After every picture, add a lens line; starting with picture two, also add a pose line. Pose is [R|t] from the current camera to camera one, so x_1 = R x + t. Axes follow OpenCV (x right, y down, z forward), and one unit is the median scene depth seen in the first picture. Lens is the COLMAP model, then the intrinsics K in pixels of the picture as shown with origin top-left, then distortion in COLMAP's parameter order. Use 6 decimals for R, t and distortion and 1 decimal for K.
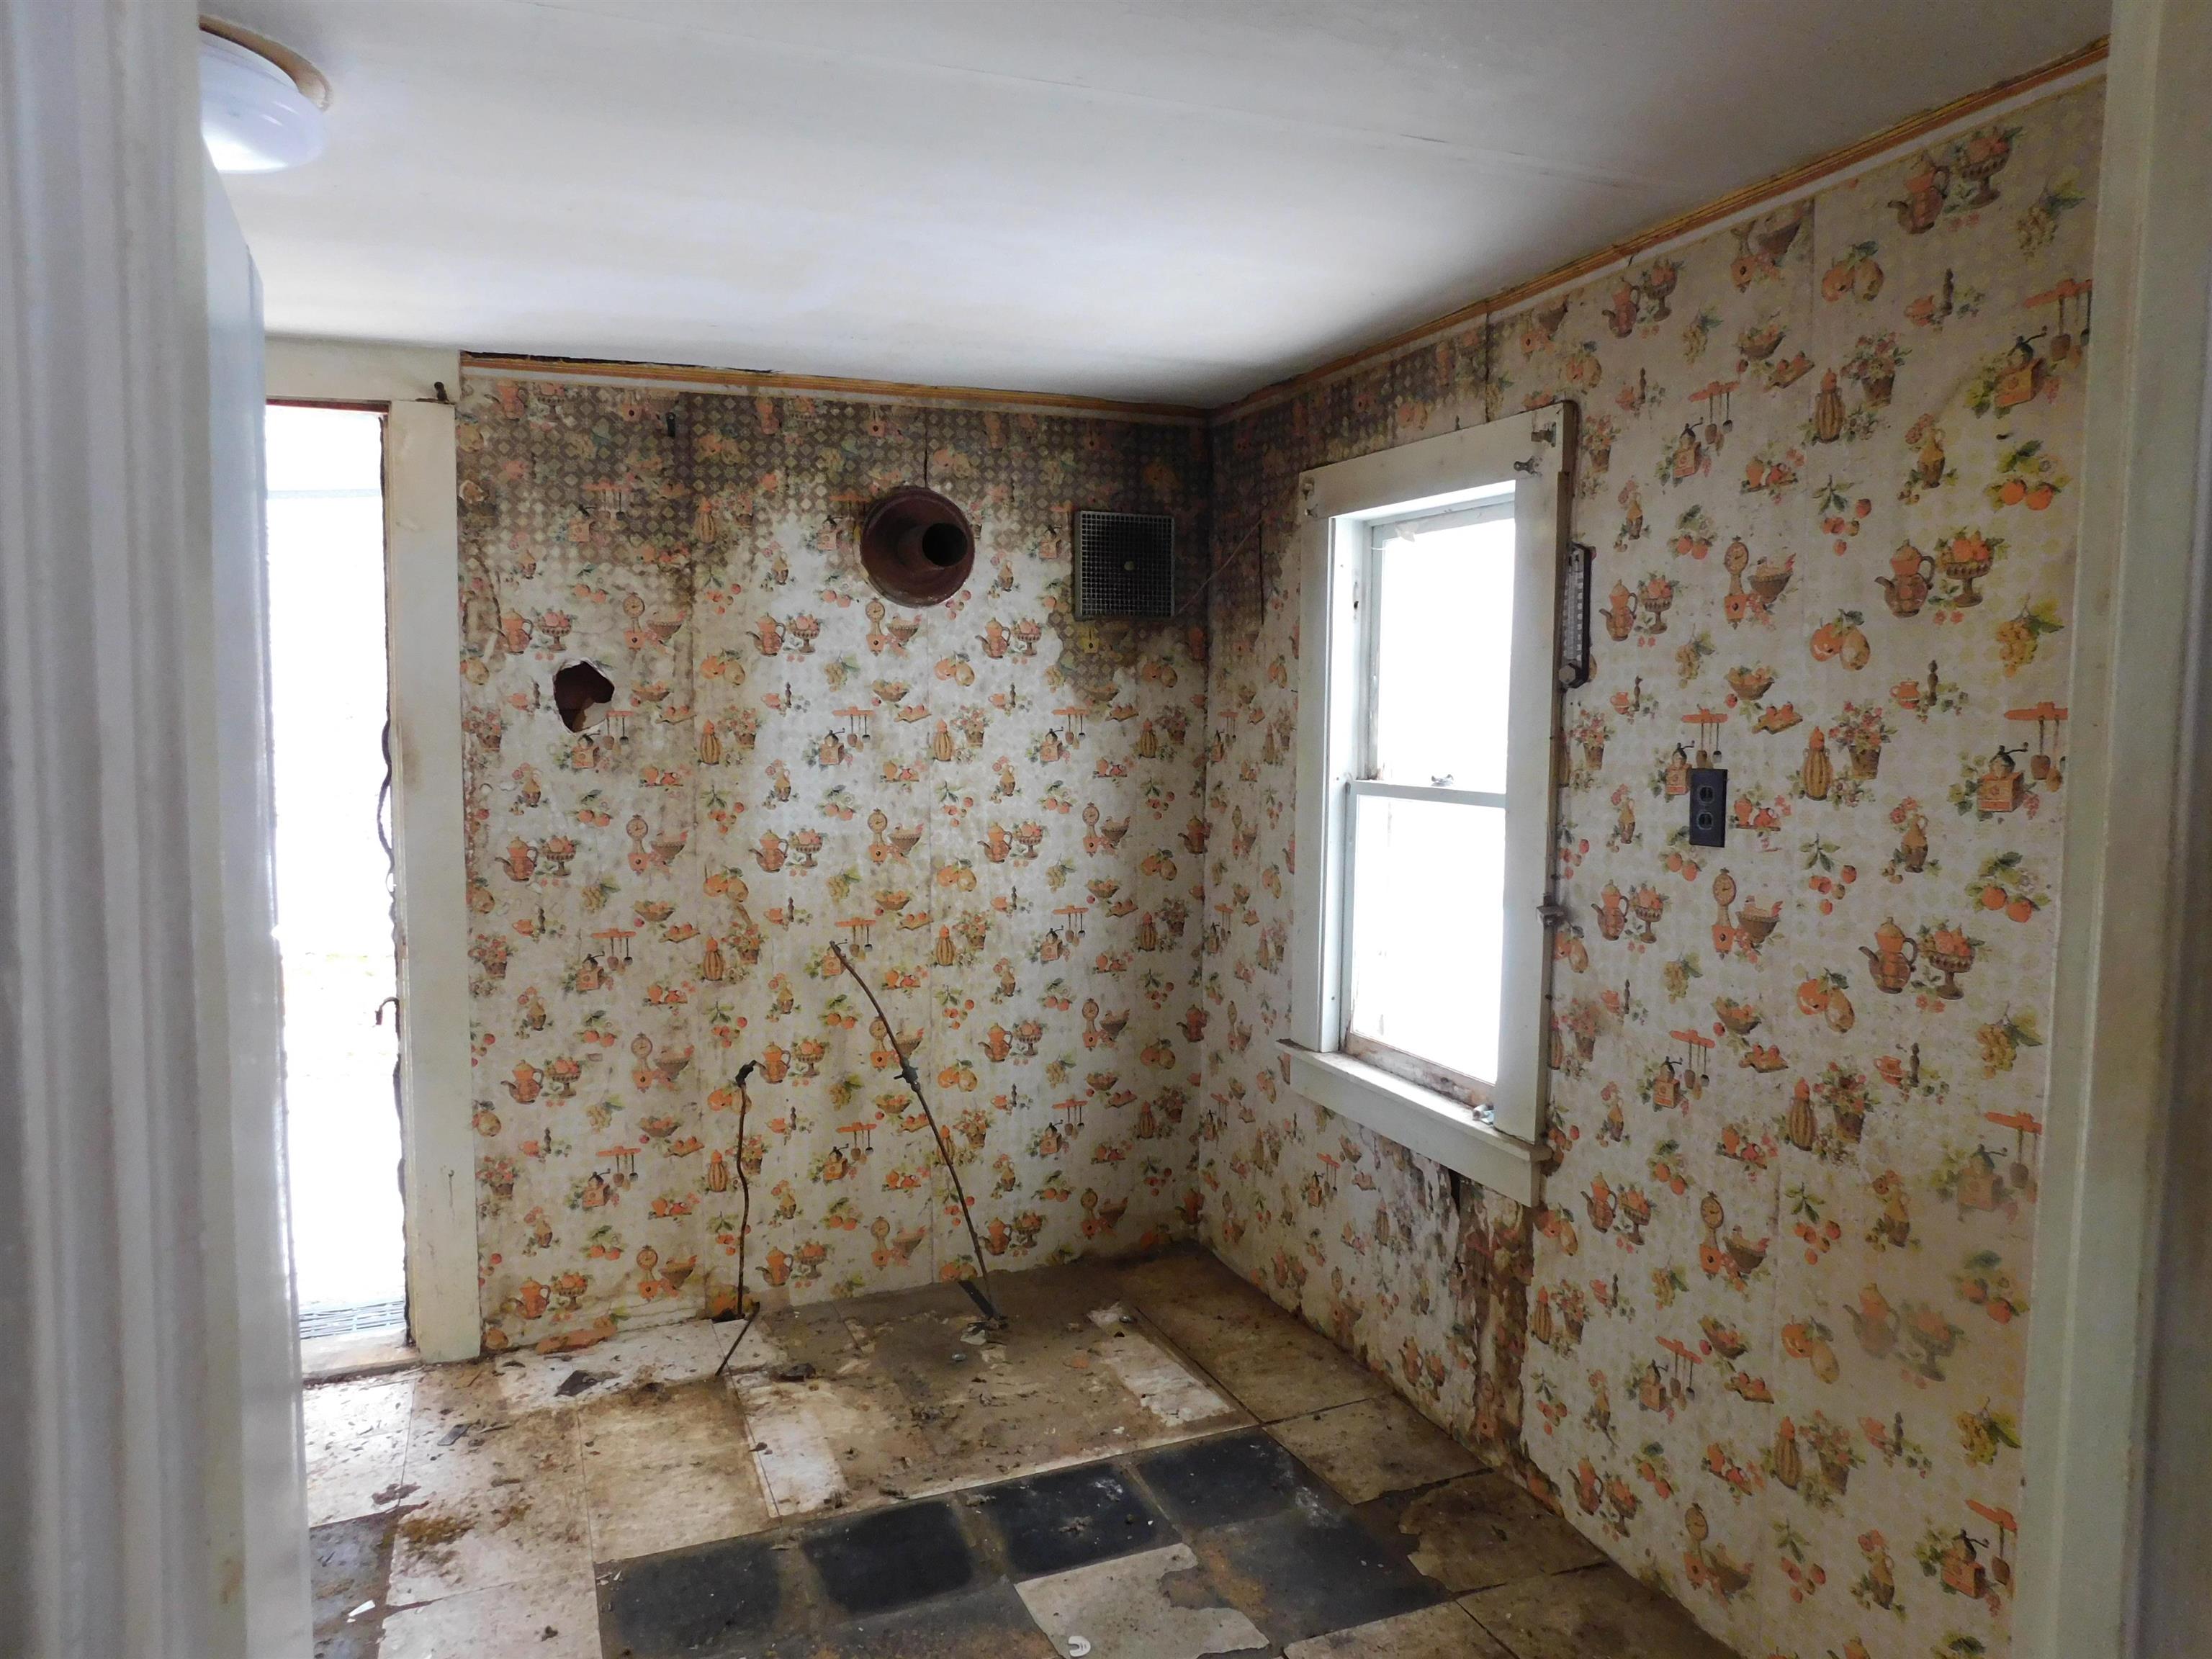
lens RADIAL K [[1481.3, 0, 1110.8], [0, 1481.3, 841.8], [0, 0, 1]] dist [-0.032175, 0.026115]
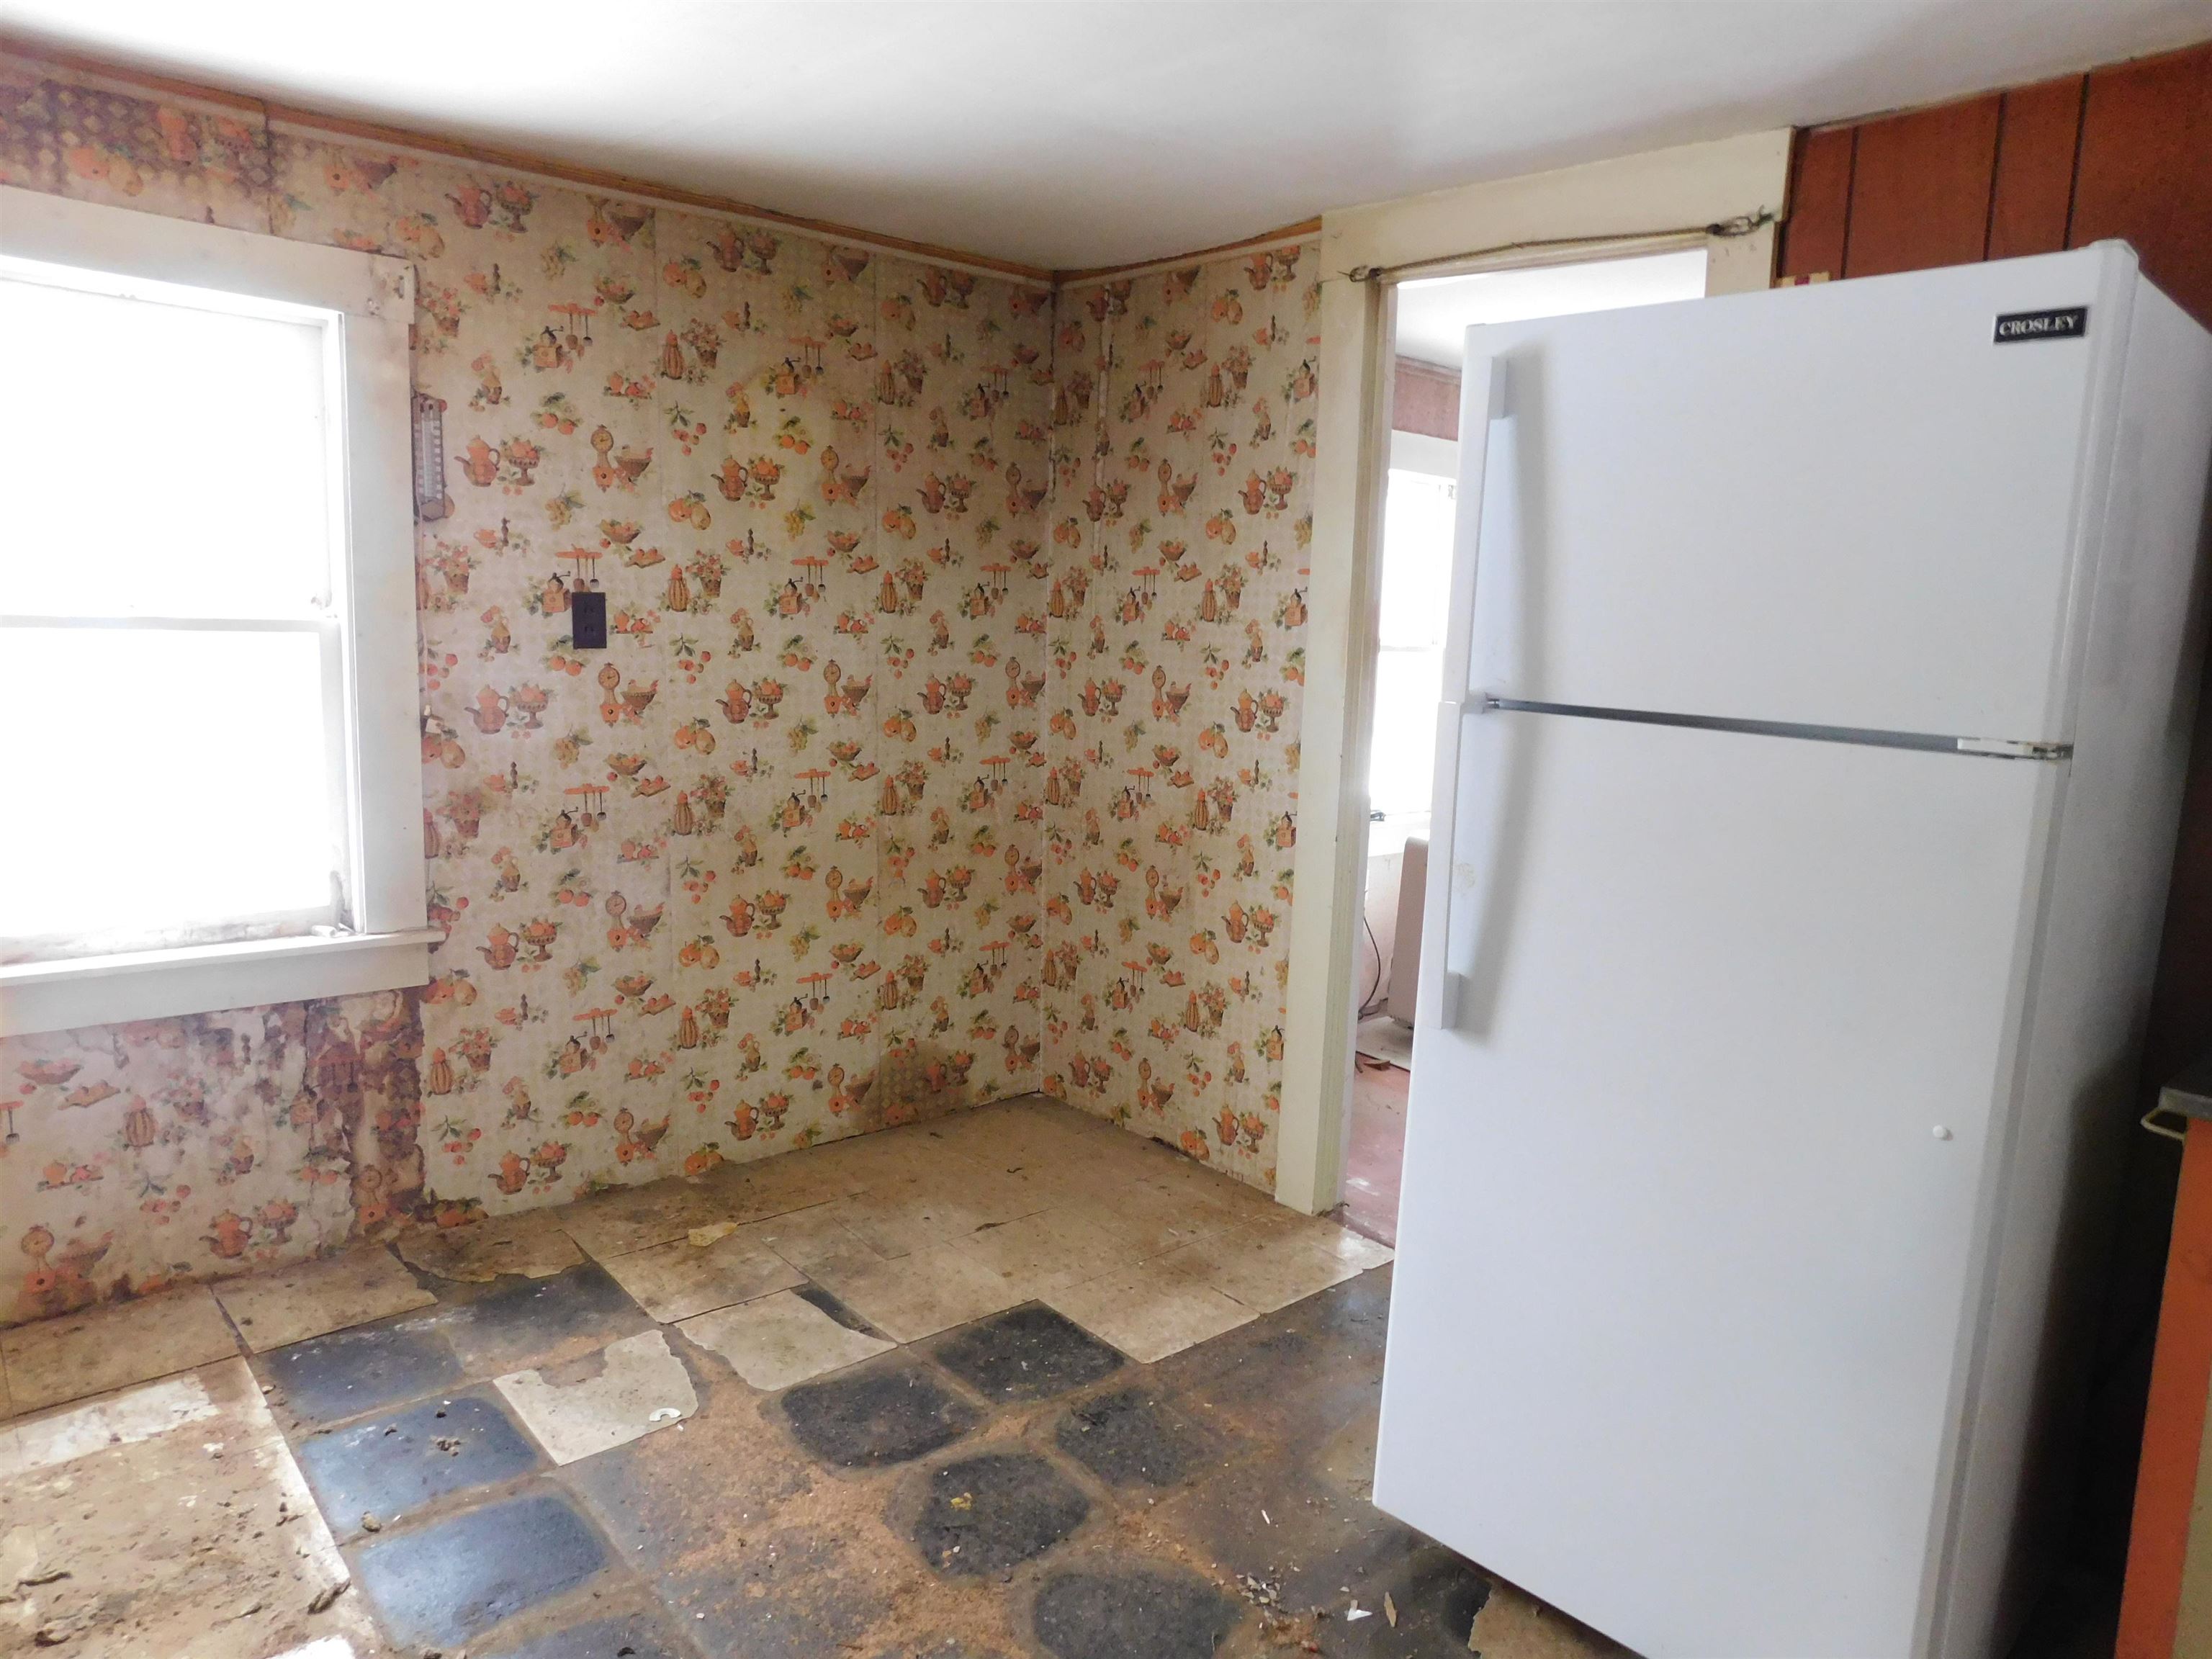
lens RADIAL K [[1481.3, 0, 1117.4], [0, 1481.3, 829.0], [0, 0, 1]] dist [-0.032175, 0.026115]
pose [[-0.321534, -0.165998, 0.932234, -1.066644], [0.037919, 0.981467, 0.187843, -0.071612], [-0.946138, 0.095748, -0.309280, 0.968689]]
